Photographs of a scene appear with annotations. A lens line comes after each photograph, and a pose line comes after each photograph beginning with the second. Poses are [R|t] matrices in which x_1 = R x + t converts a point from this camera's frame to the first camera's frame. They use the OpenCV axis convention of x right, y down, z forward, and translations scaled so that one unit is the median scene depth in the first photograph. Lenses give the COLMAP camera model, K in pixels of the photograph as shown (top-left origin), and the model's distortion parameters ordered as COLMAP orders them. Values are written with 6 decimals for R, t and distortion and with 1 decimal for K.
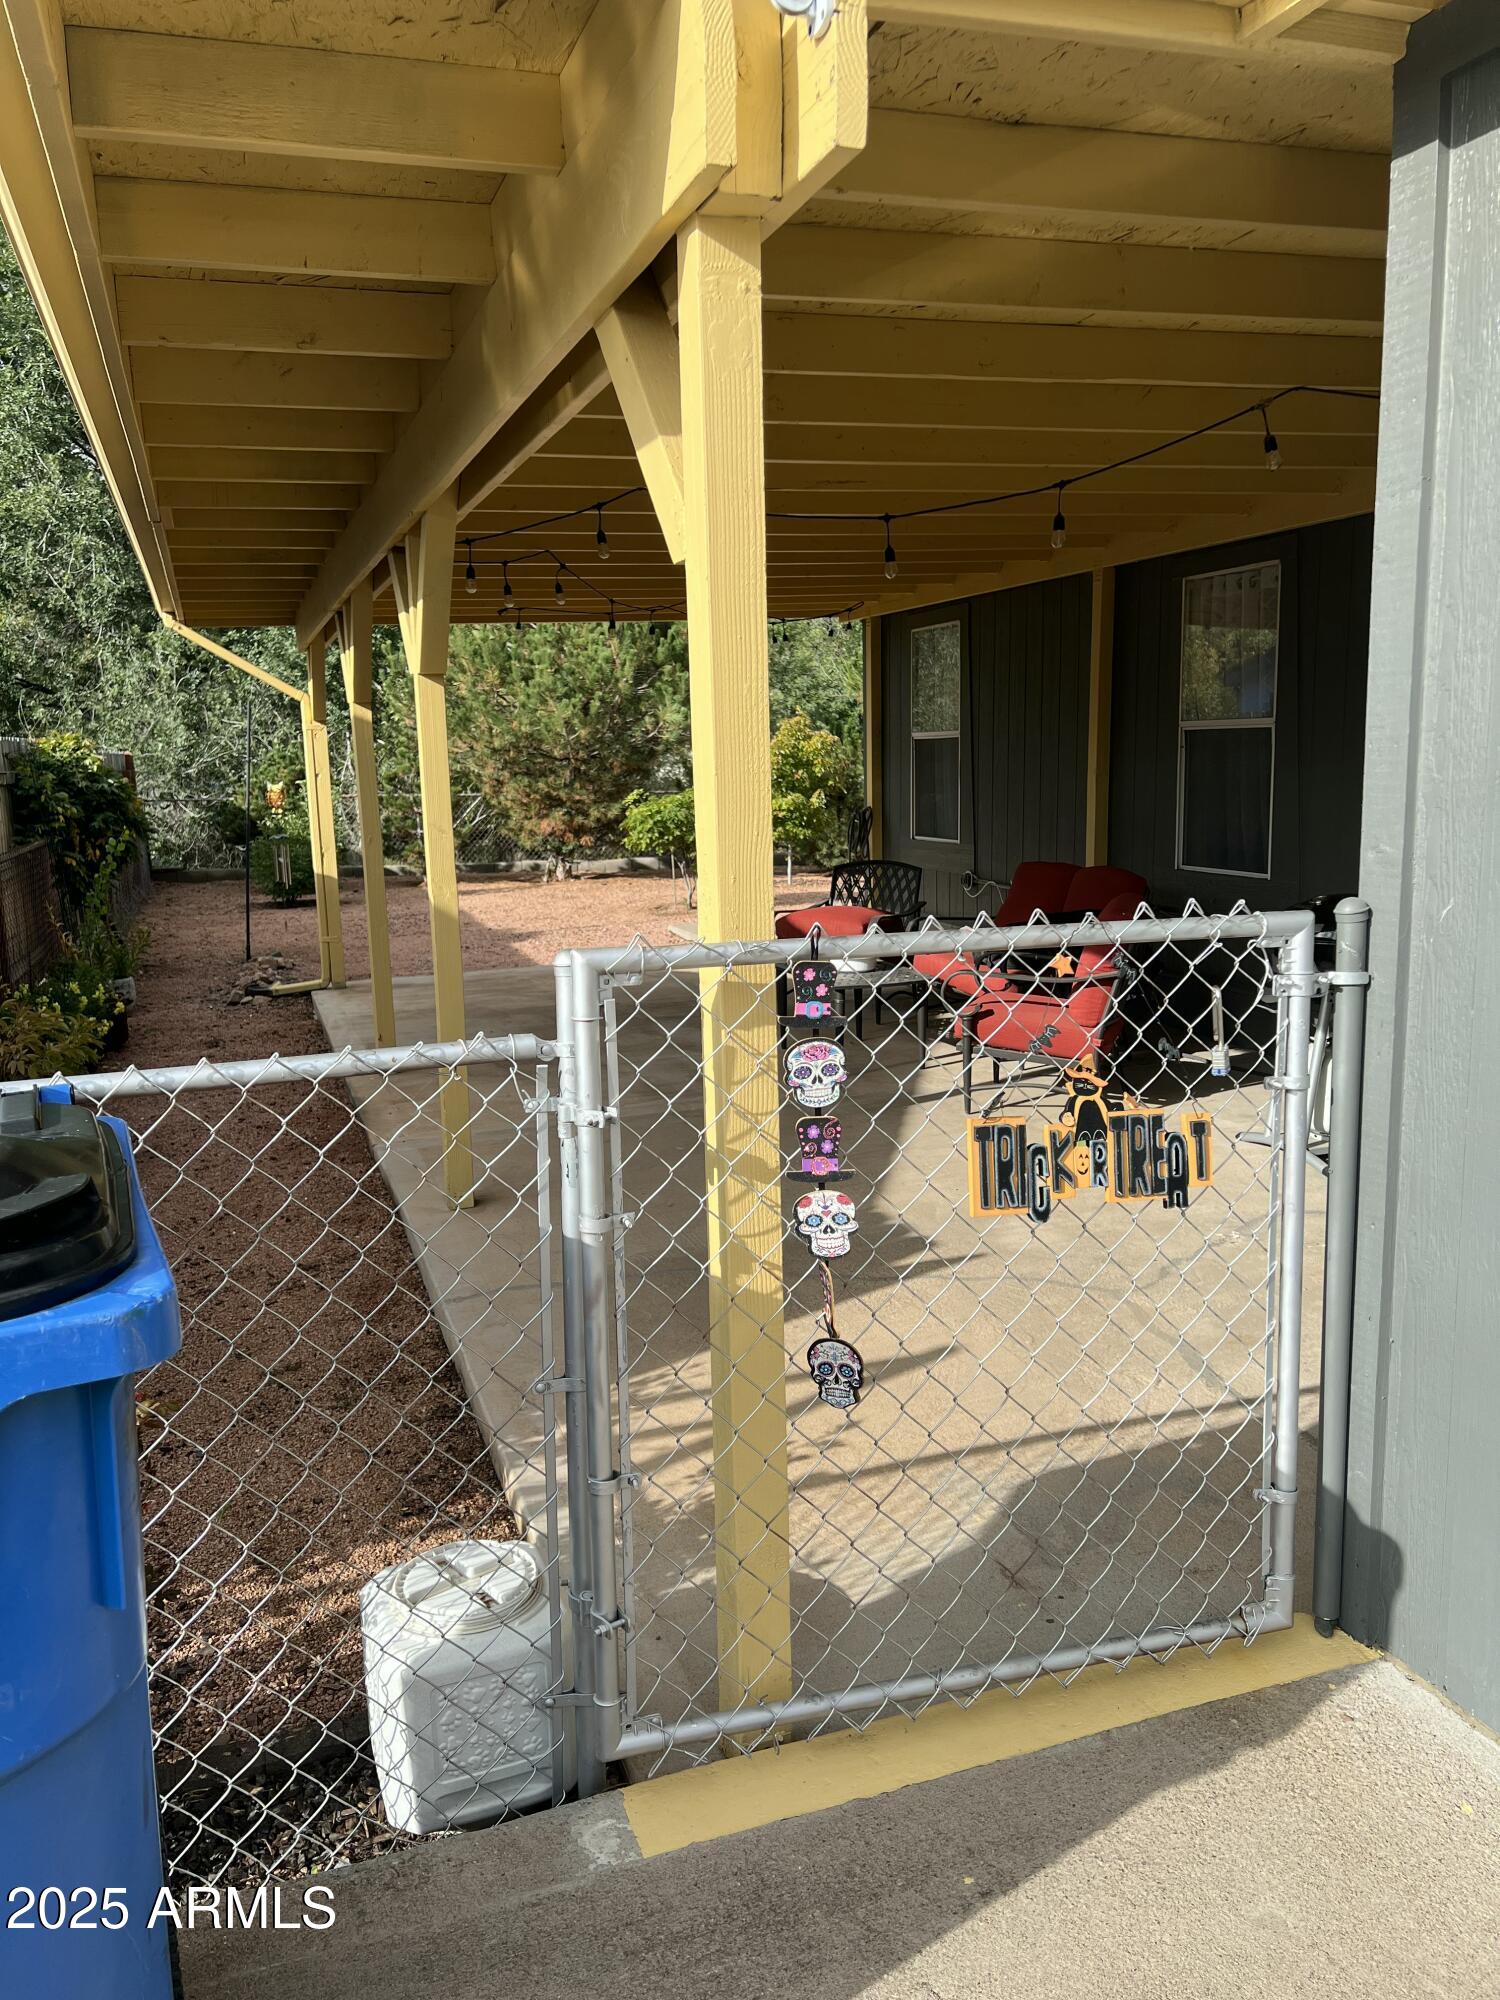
lens RADIAL K [[1484.4, 0, 773.2], [0, 1484.4, 1013.2], [0, 0, 1]] dist [0.105718, -0.152643]
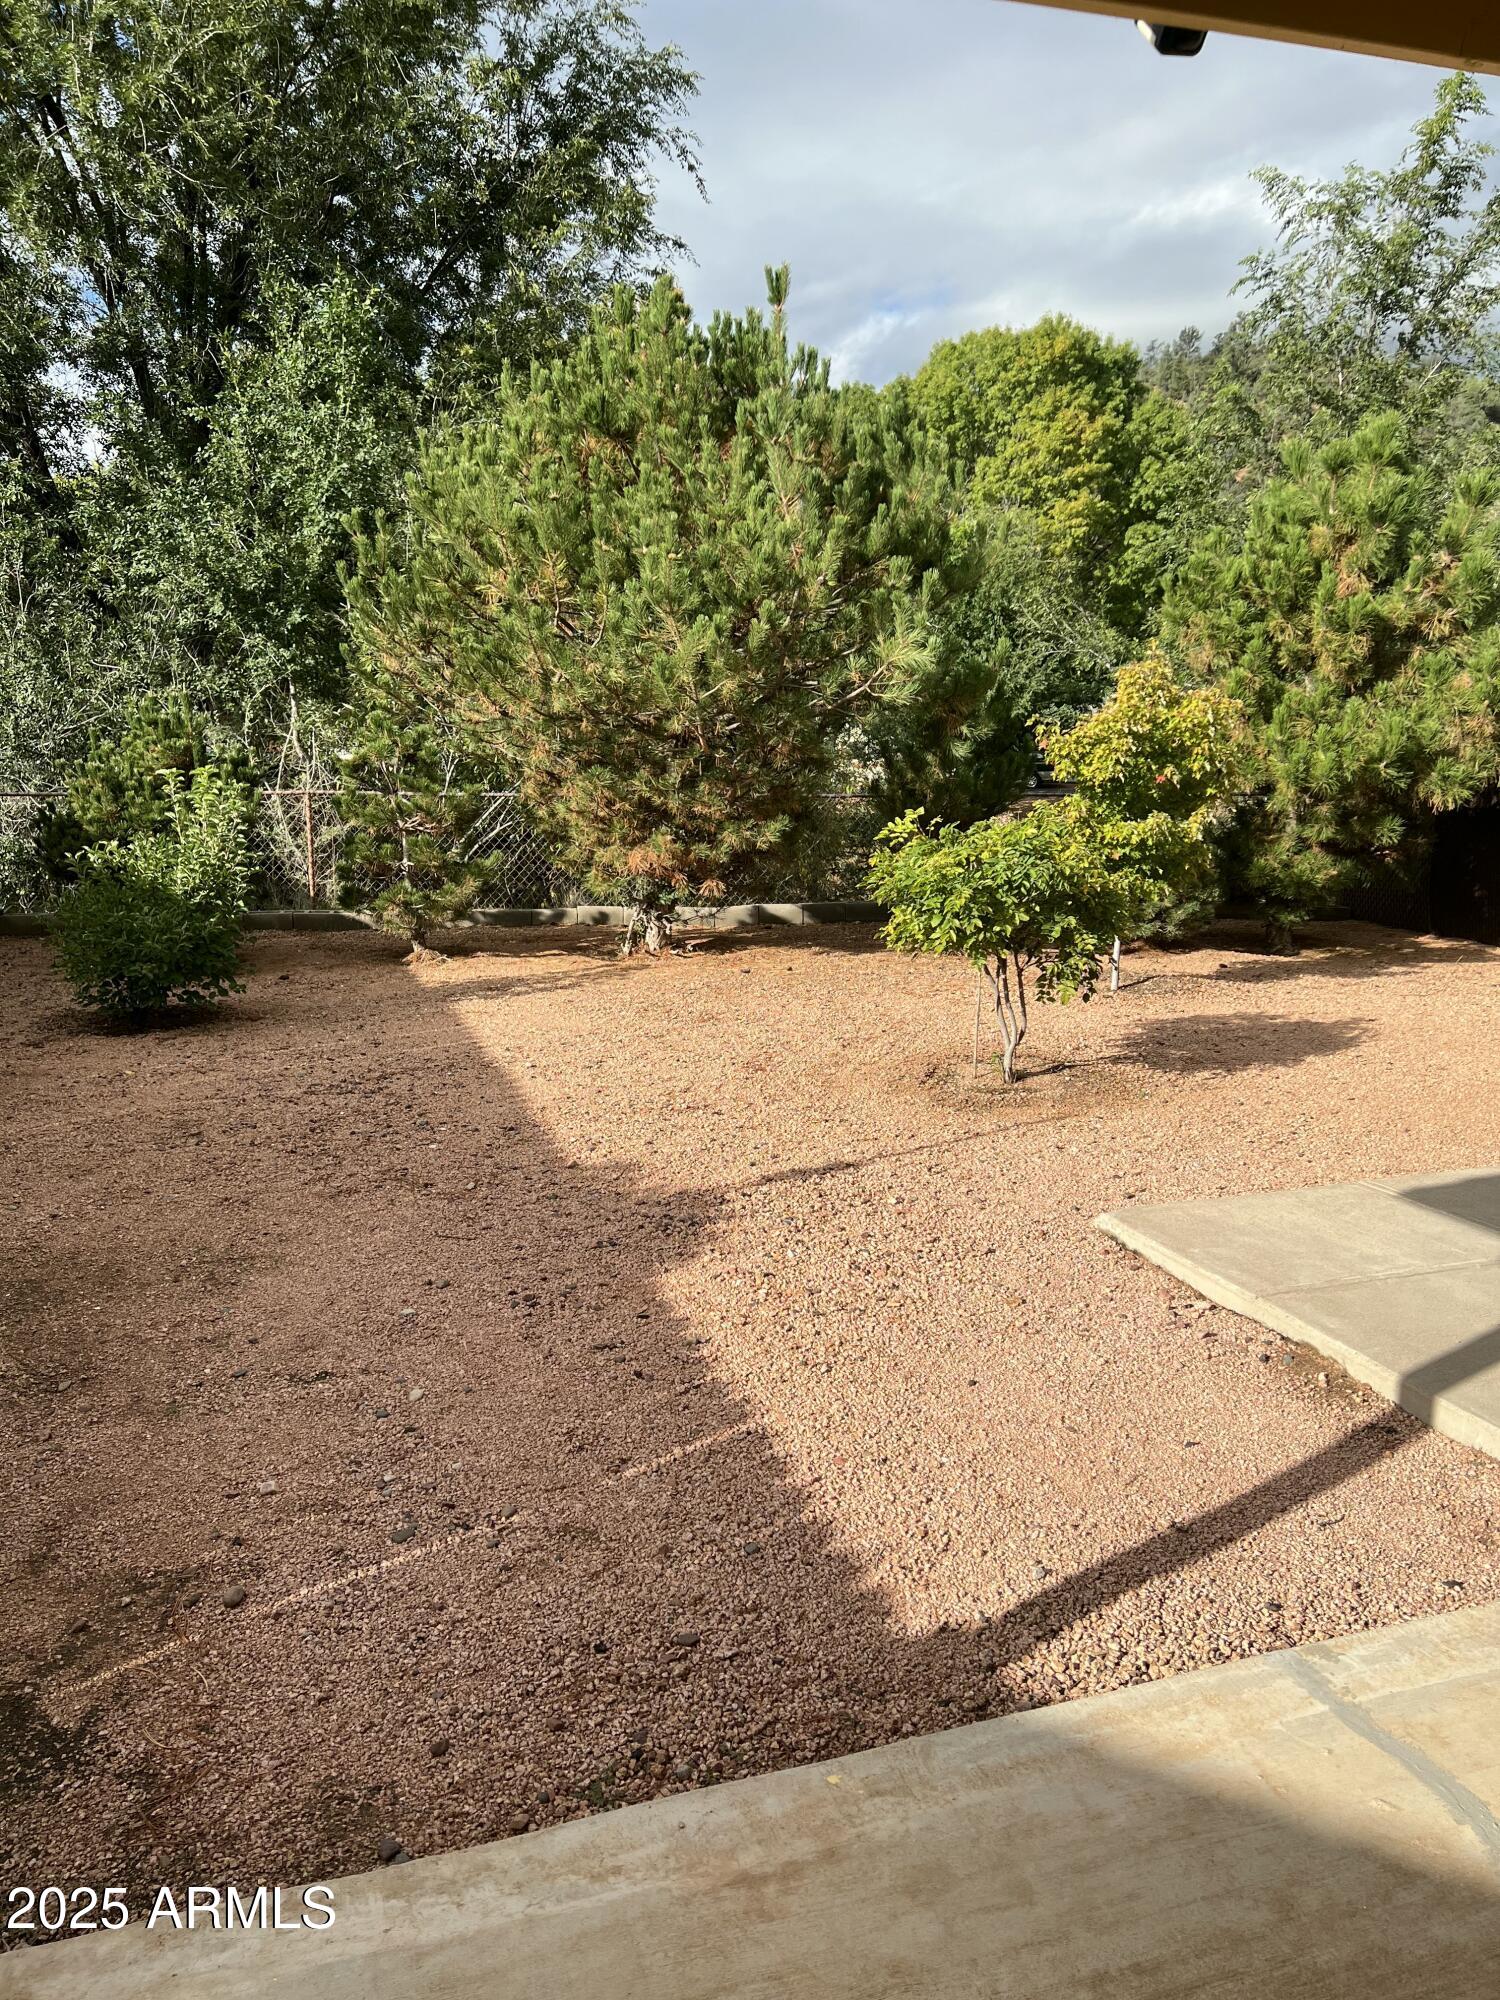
lens RADIAL K [[1484.4, 0, 773.2], [0, 1484.4, 1013.2], [0, 0, 1]] dist [0.105718, -0.152643]
pose [[0.999765, 0.021274, 0.004221, -0.105888], [-0.021304, 0.999747, 0.007244, -0.075634], [-0.004065, -0.007332, 0.999965, 0.462279]]
